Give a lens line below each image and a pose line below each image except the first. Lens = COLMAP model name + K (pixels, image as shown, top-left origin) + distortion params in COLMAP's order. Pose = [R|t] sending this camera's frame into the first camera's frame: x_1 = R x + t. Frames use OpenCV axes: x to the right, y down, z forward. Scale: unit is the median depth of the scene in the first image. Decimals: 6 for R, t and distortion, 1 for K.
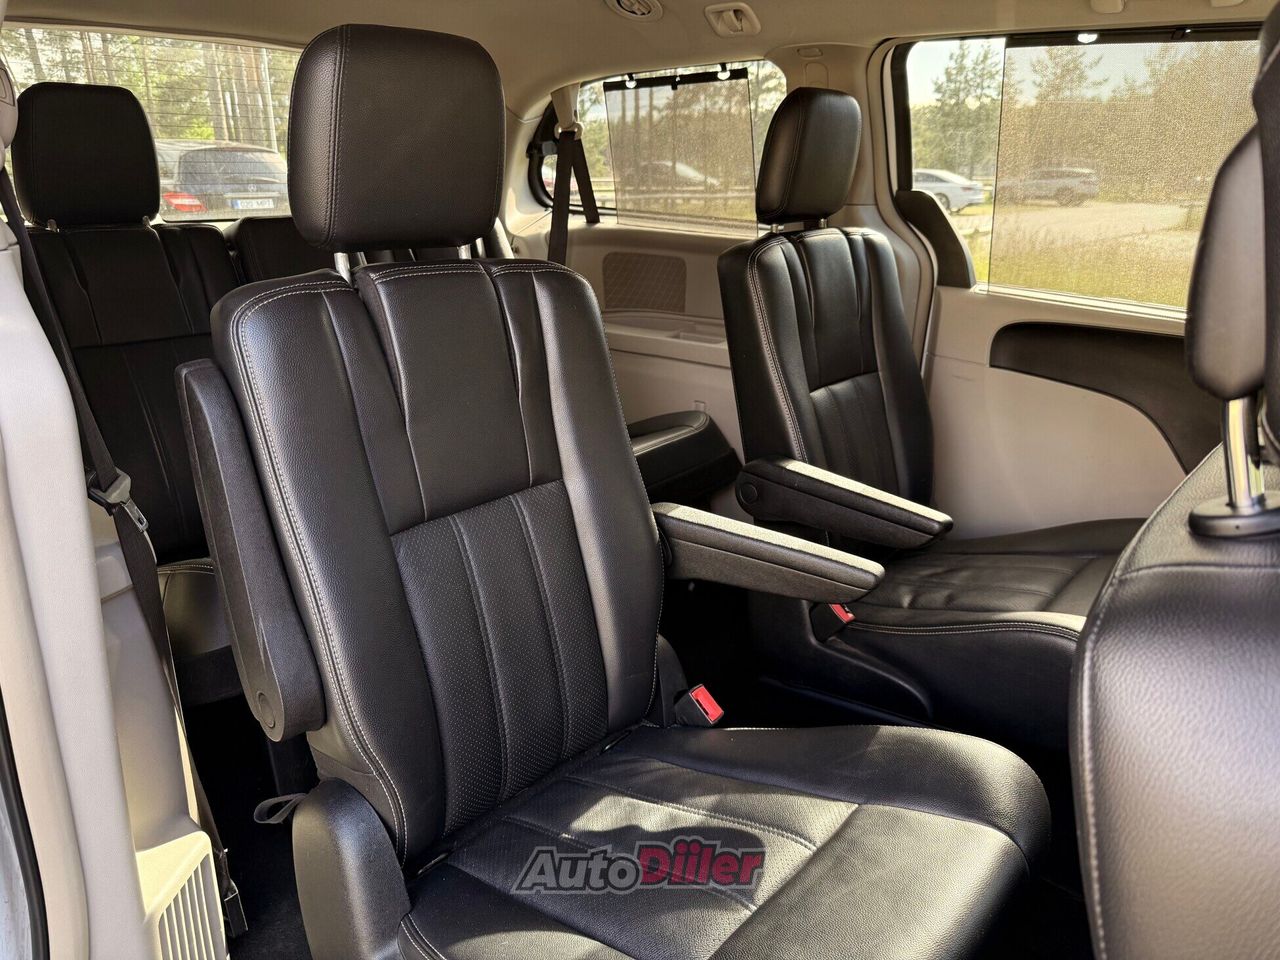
lens RADIAL K [[898.0, 0, 640.0], [0, 898.0, 480.0], [0, 0, 1]] dist [0.096920, -0.121013]
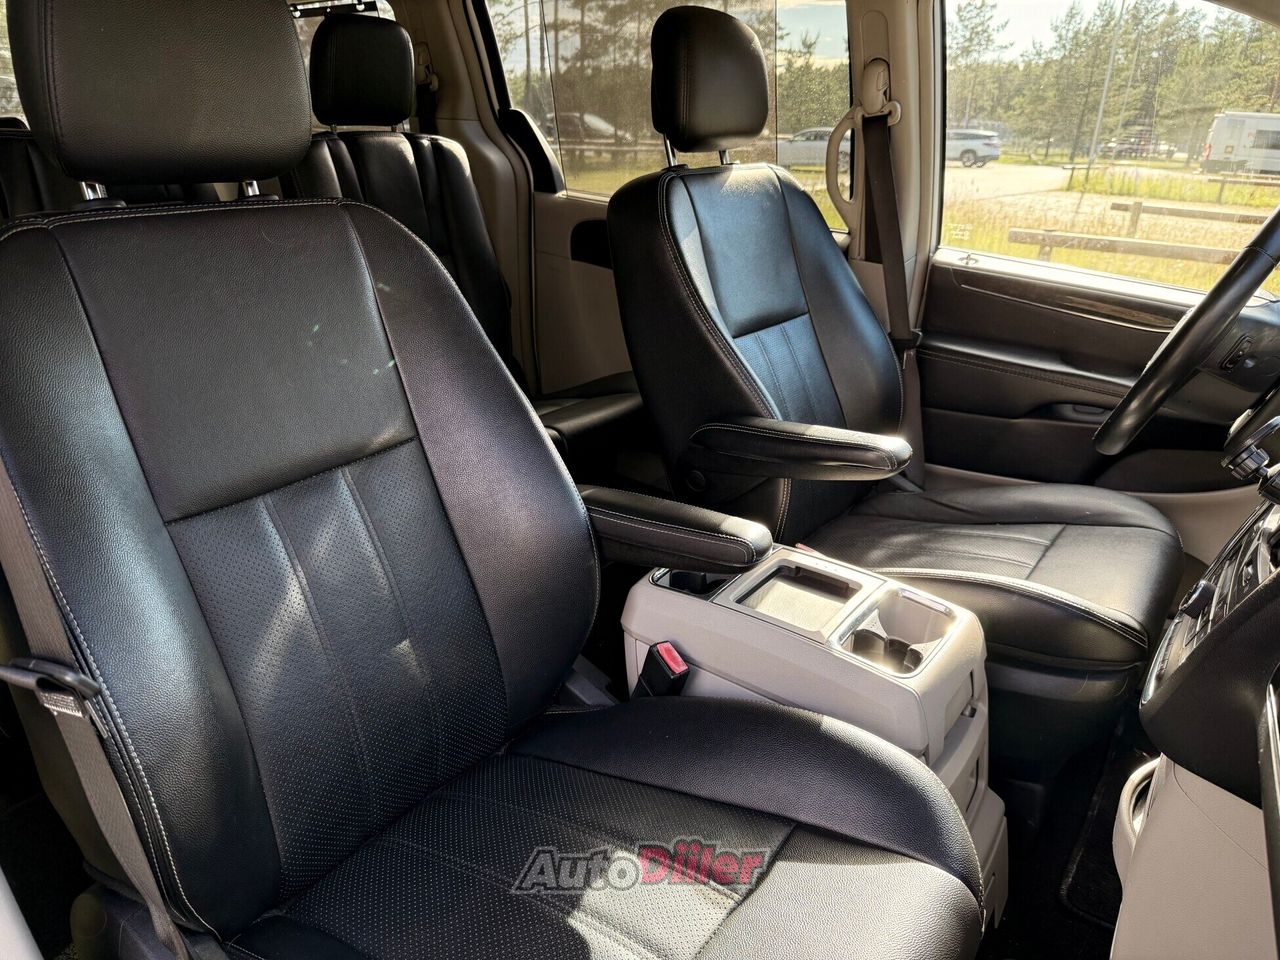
lens RADIAL K [[907.0, 0, 633.3], [0, 907.0, 486.1], [0, 0, 1]] dist [0.074710, -0.121739]
pose [[0.998817, 0.001550, 0.048610, 0.050517], [-0.003732, 0.998988, 0.044812, 0.015337], [-0.048491, -0.044941, 0.997812, -0.029104]]
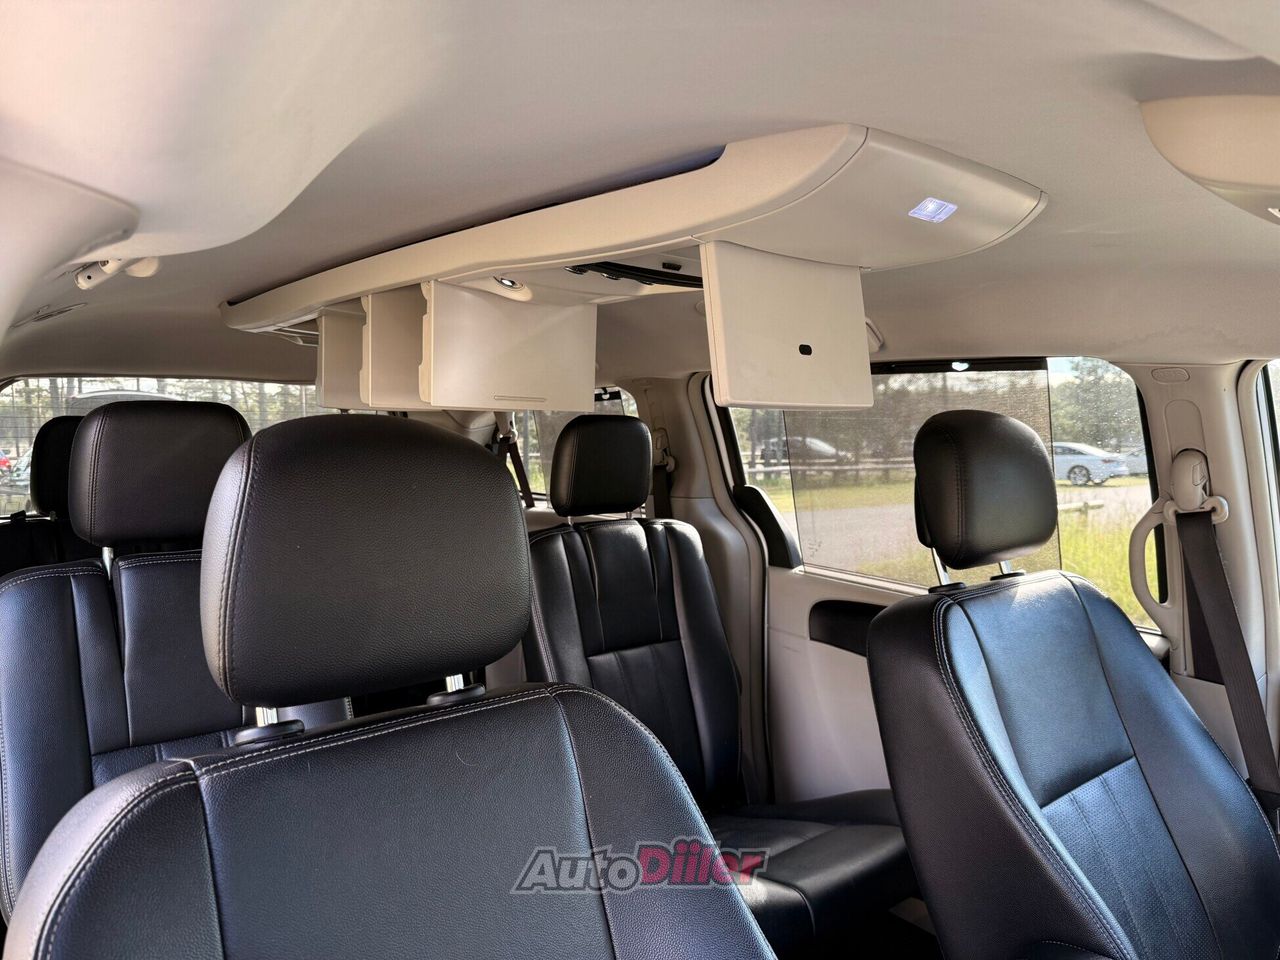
lens RADIAL K [[898.0, 0, 640.0], [0, 898.0, 480.0], [0, 0, 1]] dist [0.096920, -0.121013]
pose [[0.982847, -0.003507, -0.184390, 0.047573], [-0.048988, 0.958937, -0.279356, 0.000653], [0.177798, 0.283597, 0.942317, -0.014875]]
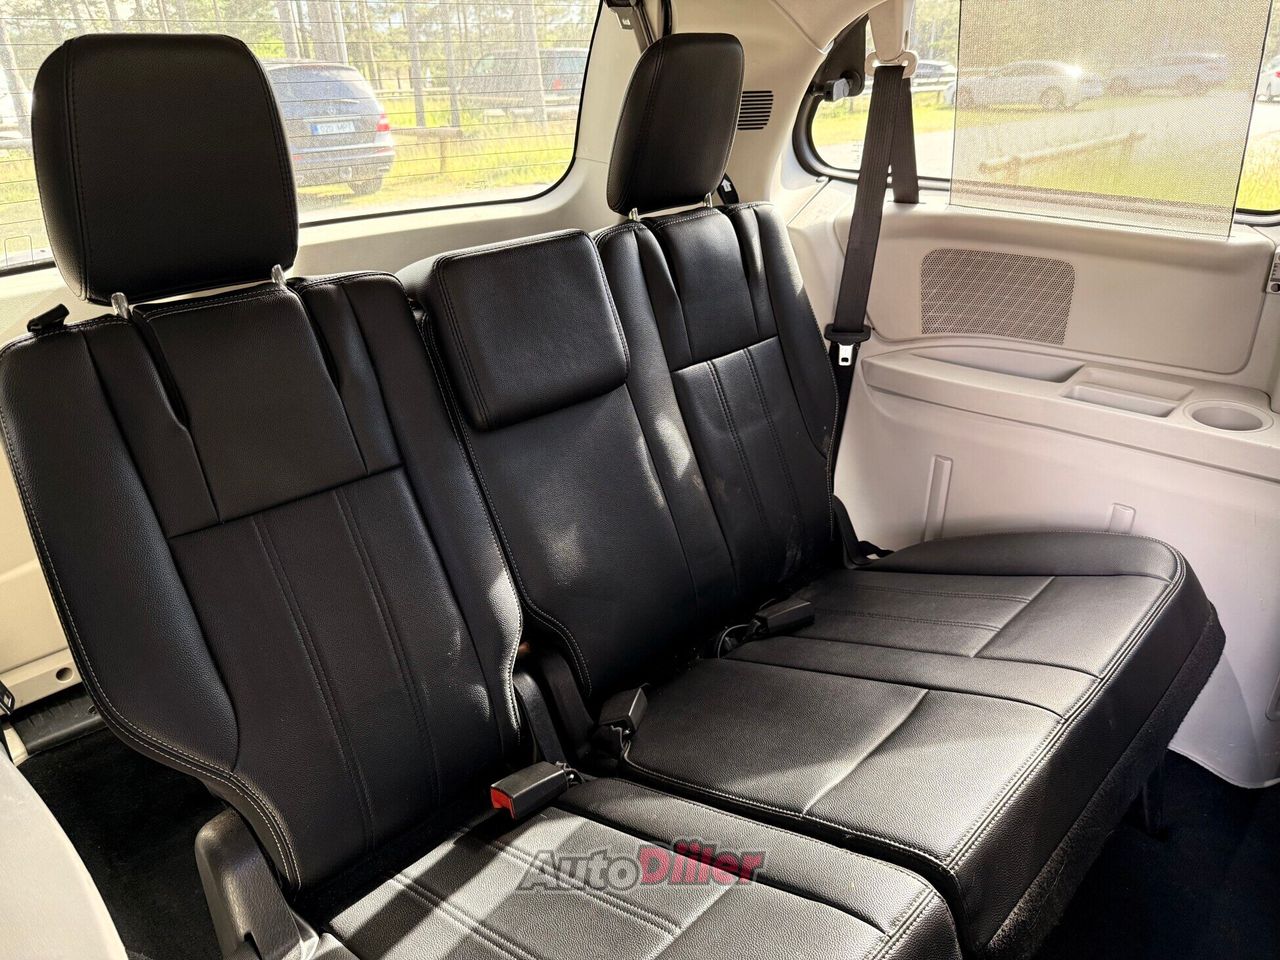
lens RADIAL K [[879.5, 0, 649.9], [0, 879.5, 478.5], [0, 0, 1]] dist [0.018207, -0.000806]
pose [[0.998254, -0.006421, -0.058710, -0.031367], [0.012672, 0.994208, 0.106726, -0.024201], [0.057684, -0.107284, 0.992554, 0.051318]]
